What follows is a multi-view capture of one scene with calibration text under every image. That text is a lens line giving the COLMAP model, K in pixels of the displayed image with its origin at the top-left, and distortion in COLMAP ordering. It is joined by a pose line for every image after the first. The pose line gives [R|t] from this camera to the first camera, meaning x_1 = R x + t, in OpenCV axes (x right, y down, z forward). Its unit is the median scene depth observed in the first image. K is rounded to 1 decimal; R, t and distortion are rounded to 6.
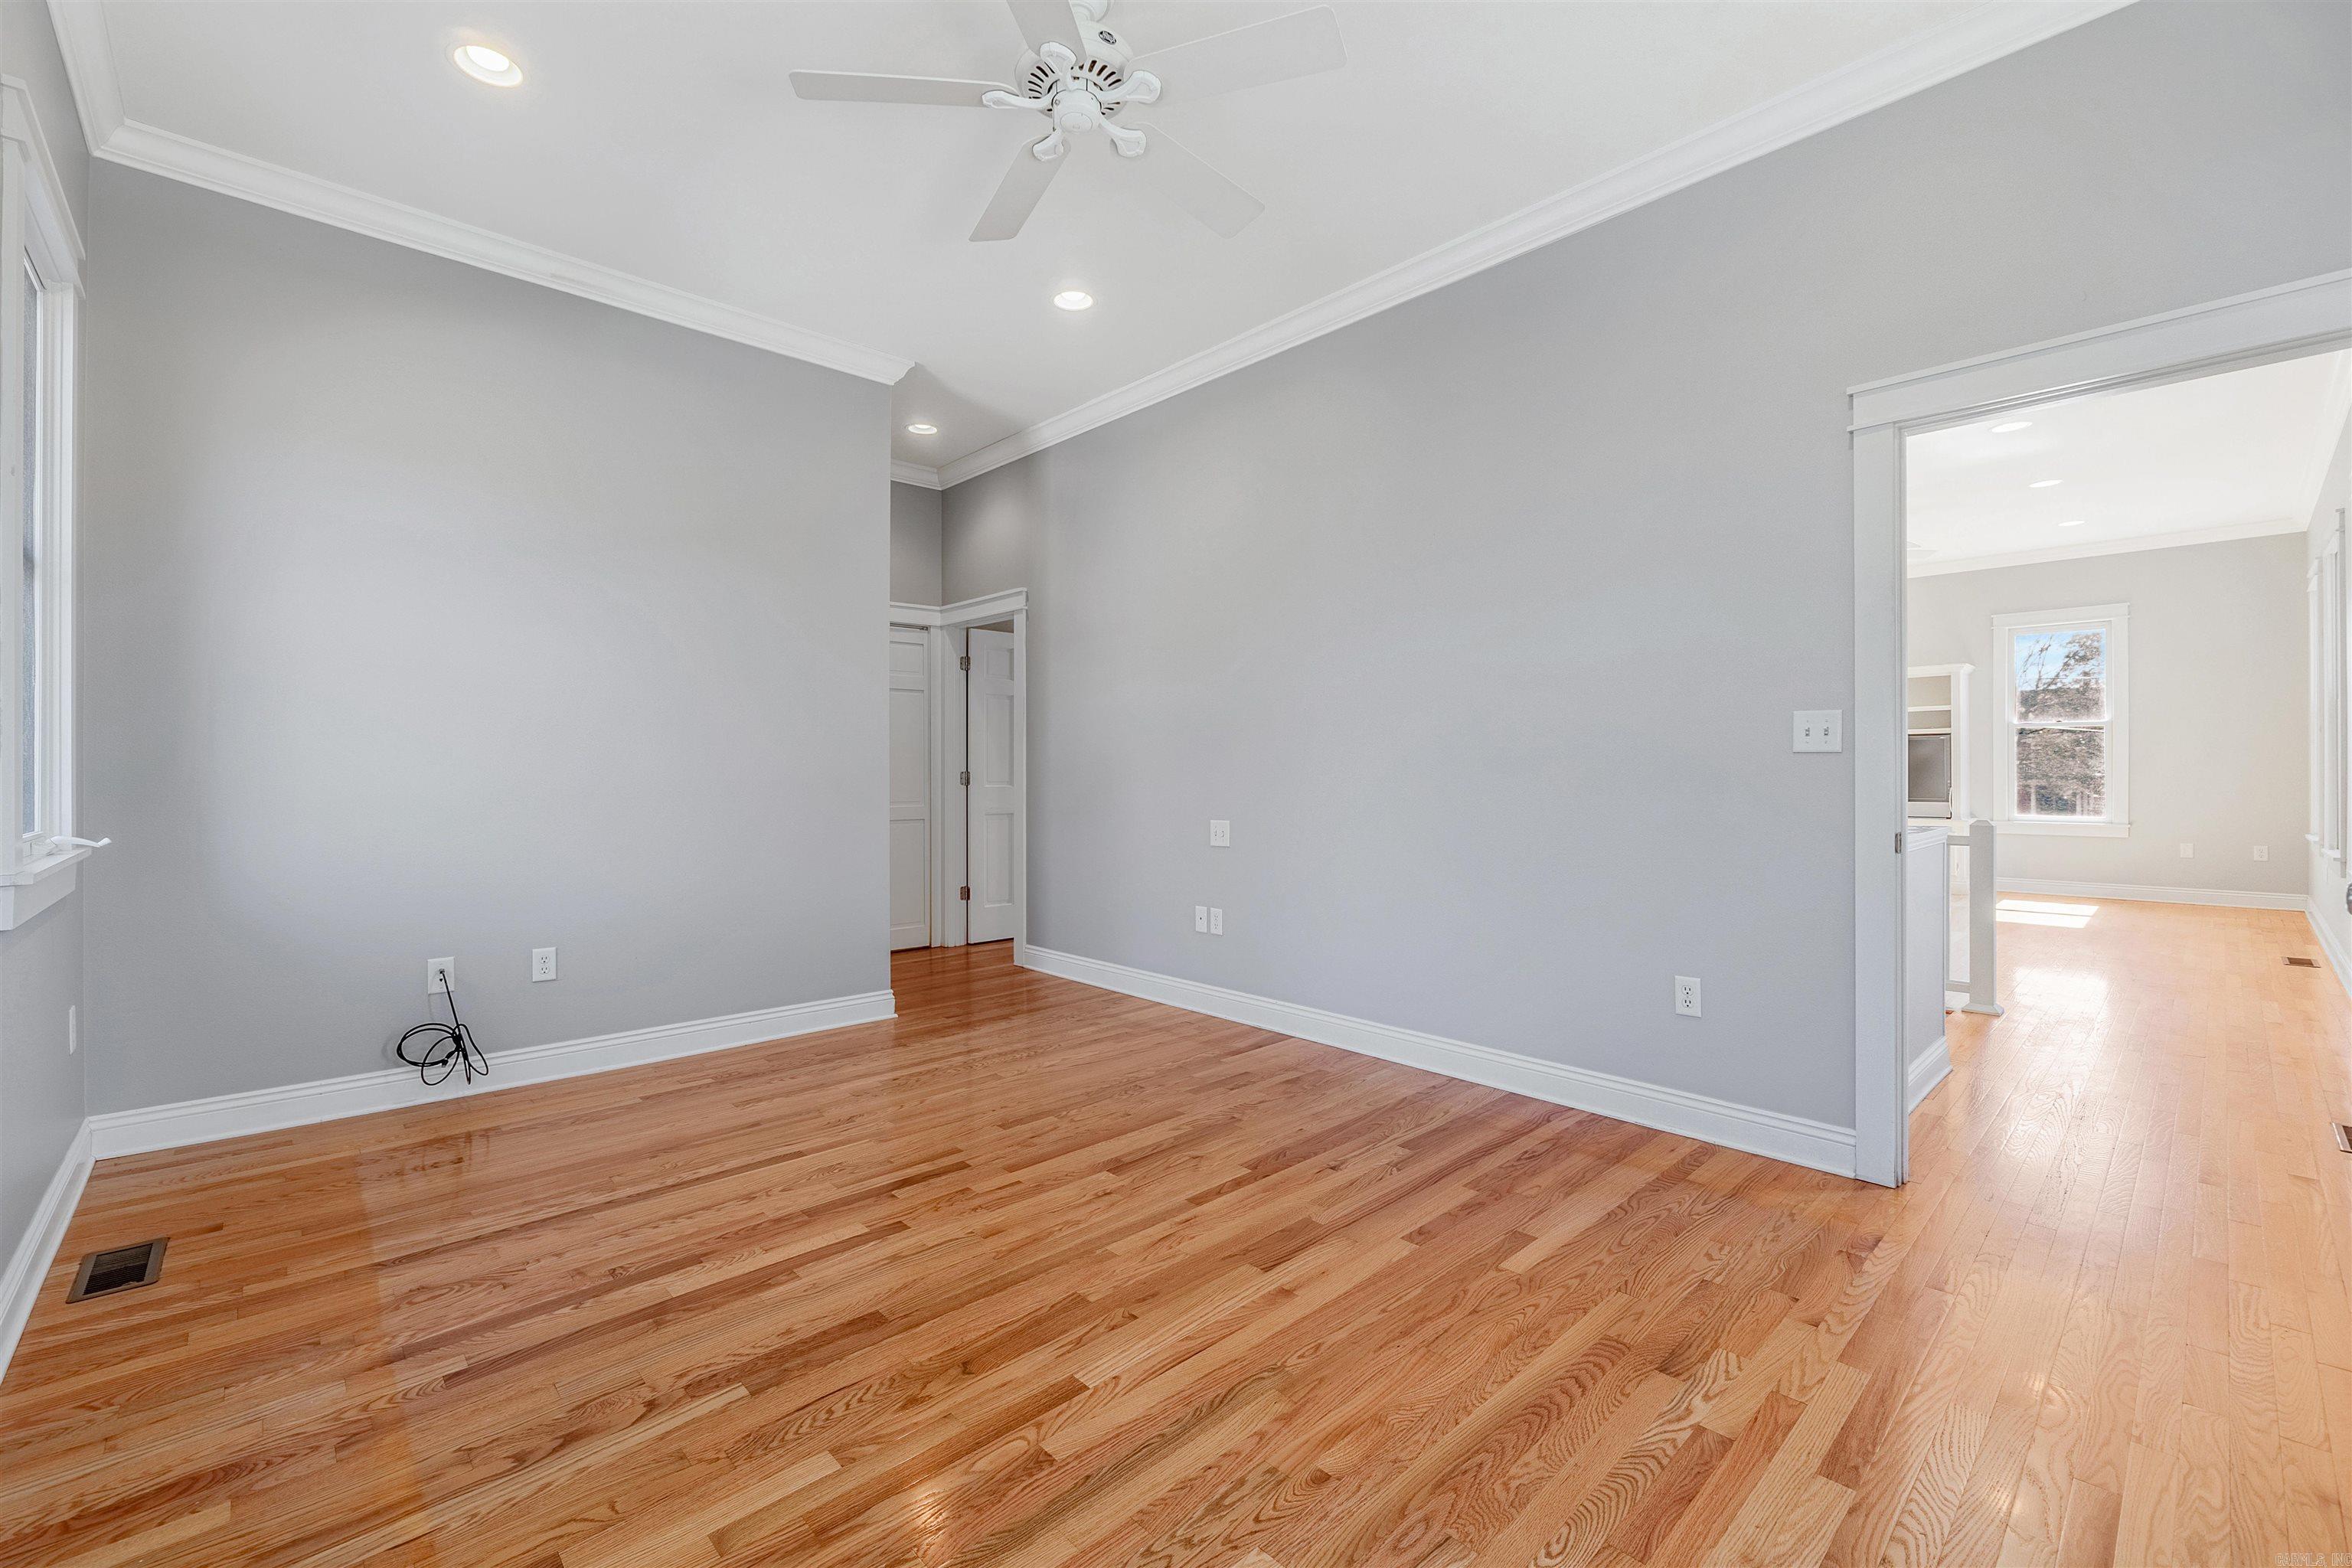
lens RADIAL K [[1017.6, 0, 1165.6], [0, 1017.6, 781.9], [0, 0, 1]] dist [-0.006689, 0.000750]
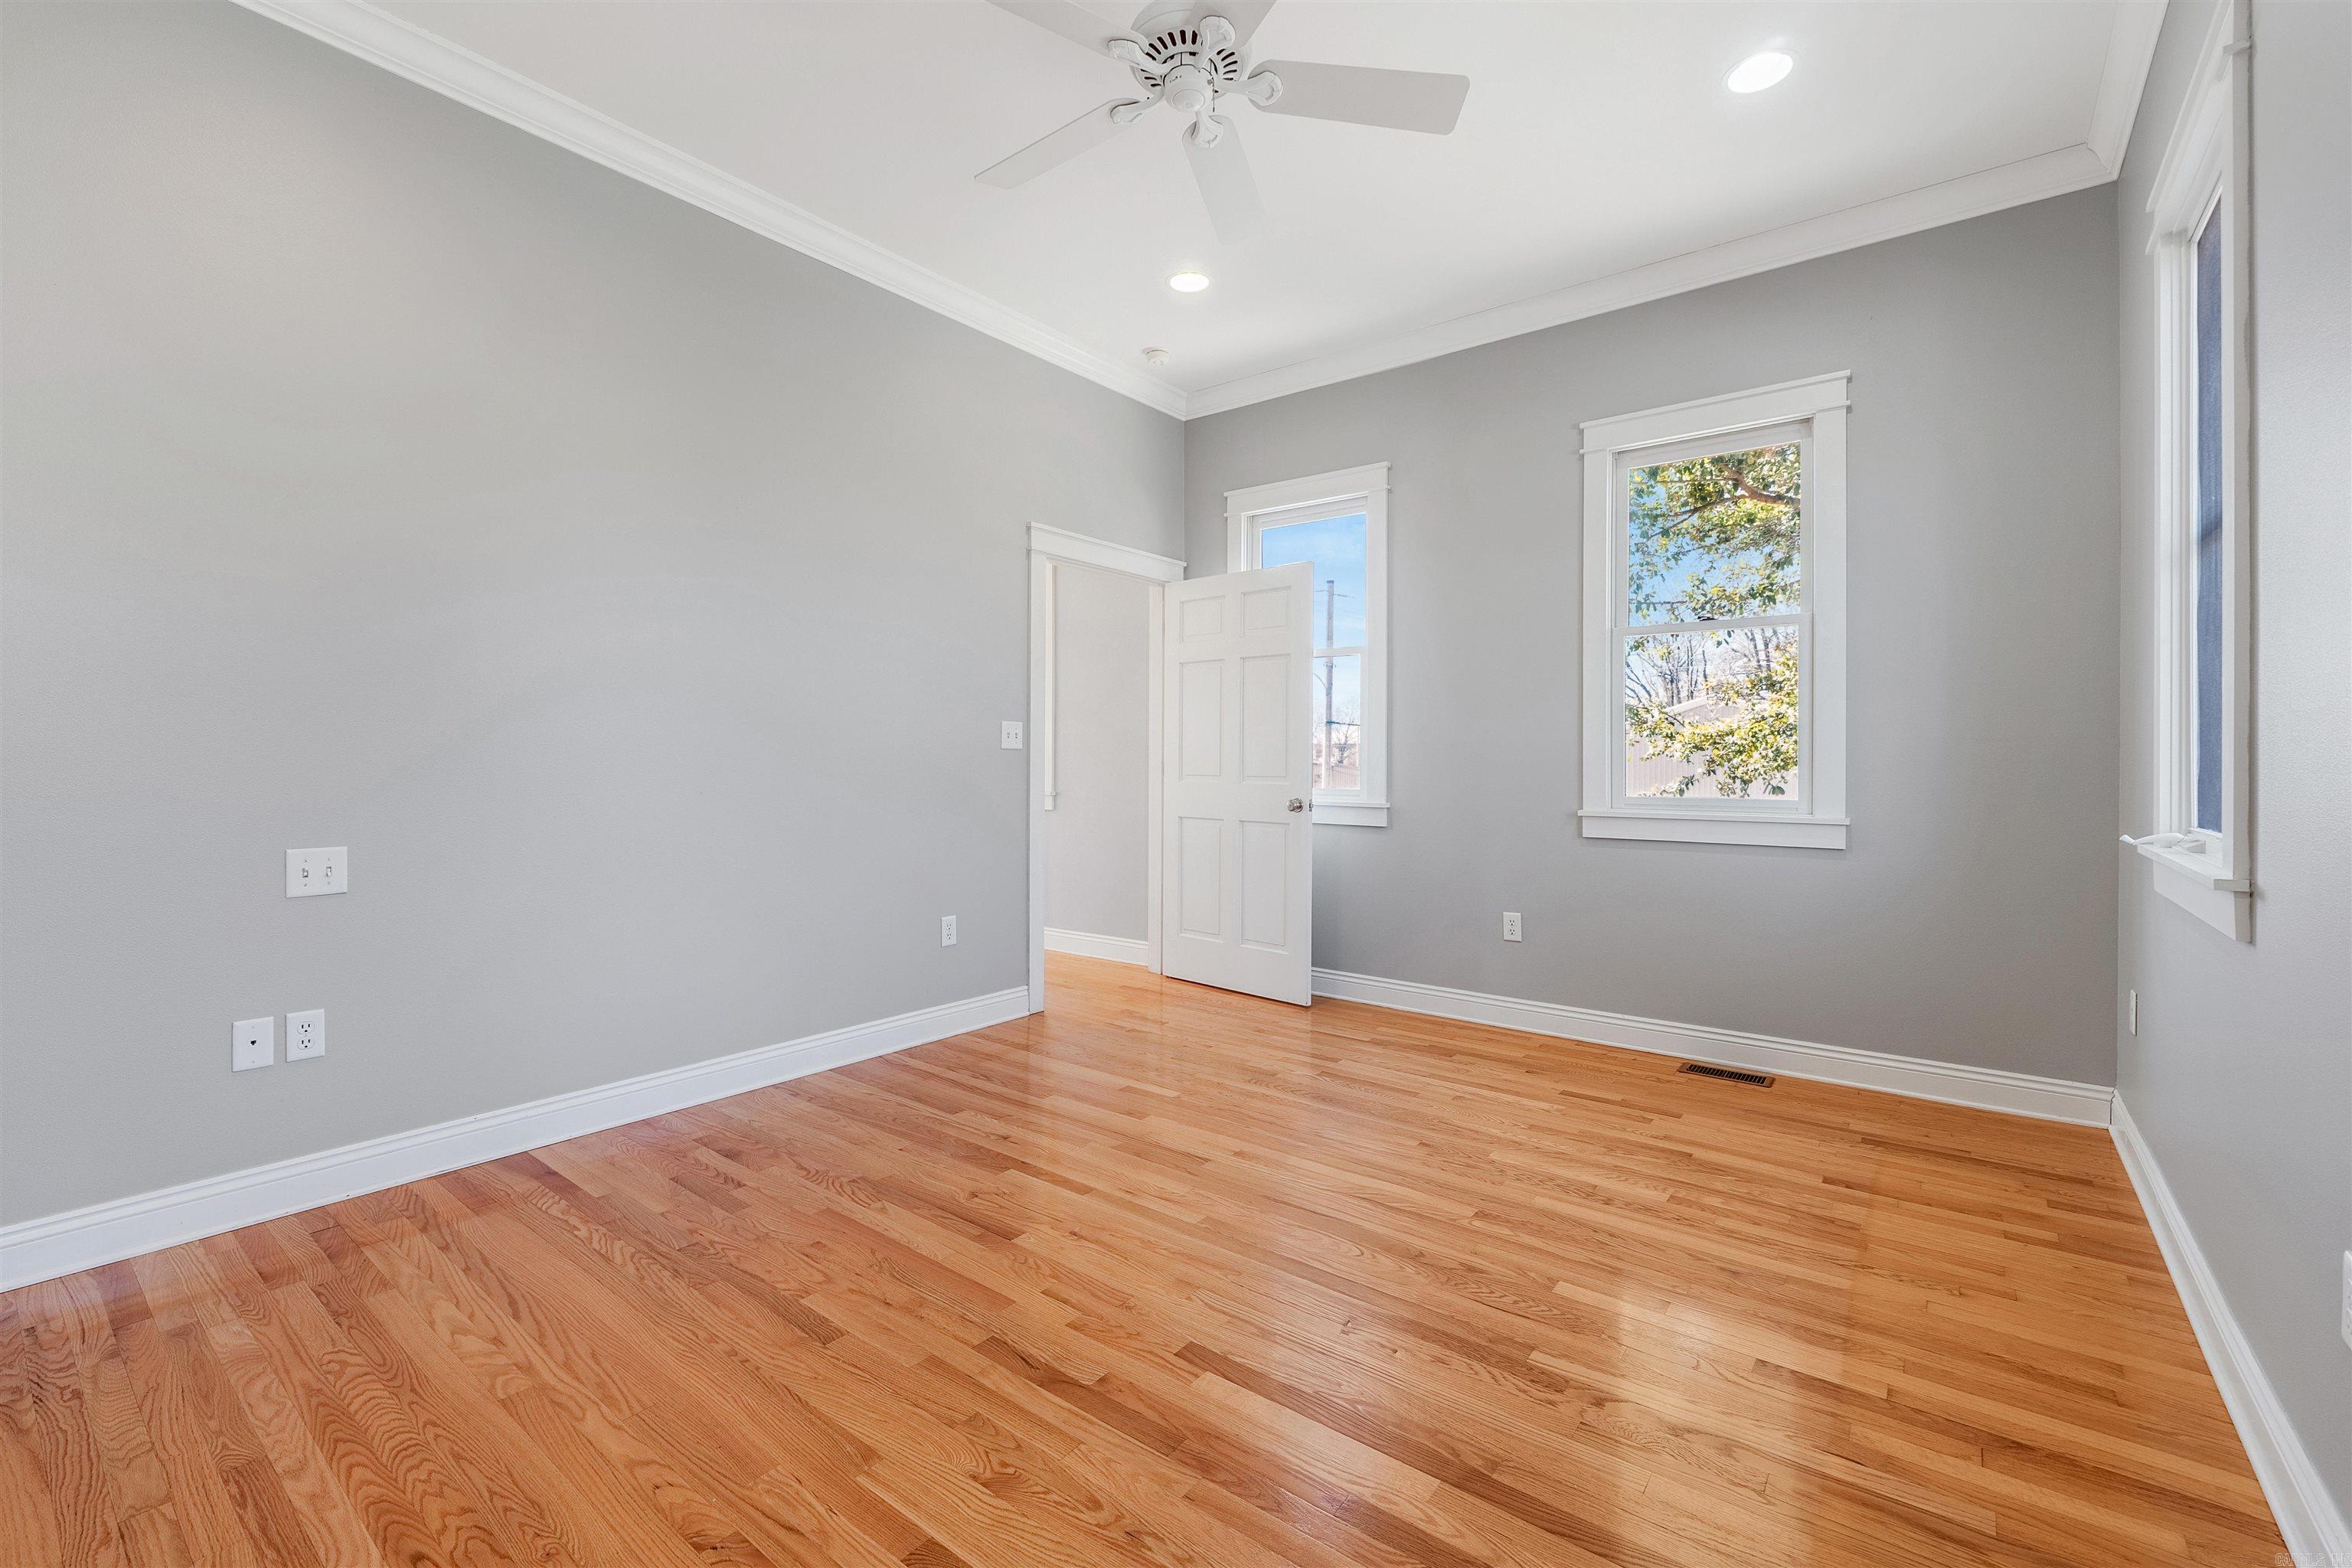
lens RADIAL K [[1017.6, 0, 1176.7], [0, 1017.6, 764.9], [0, 0, 1]] dist [-0.006689, 0.000750]
pose [[-0.191549, -0.001871, 0.981481, -0.876548], [0.007214, 0.999968, 0.003314, -0.008231], [-0.981456, 0.007715, -0.191530, 0.996270]]
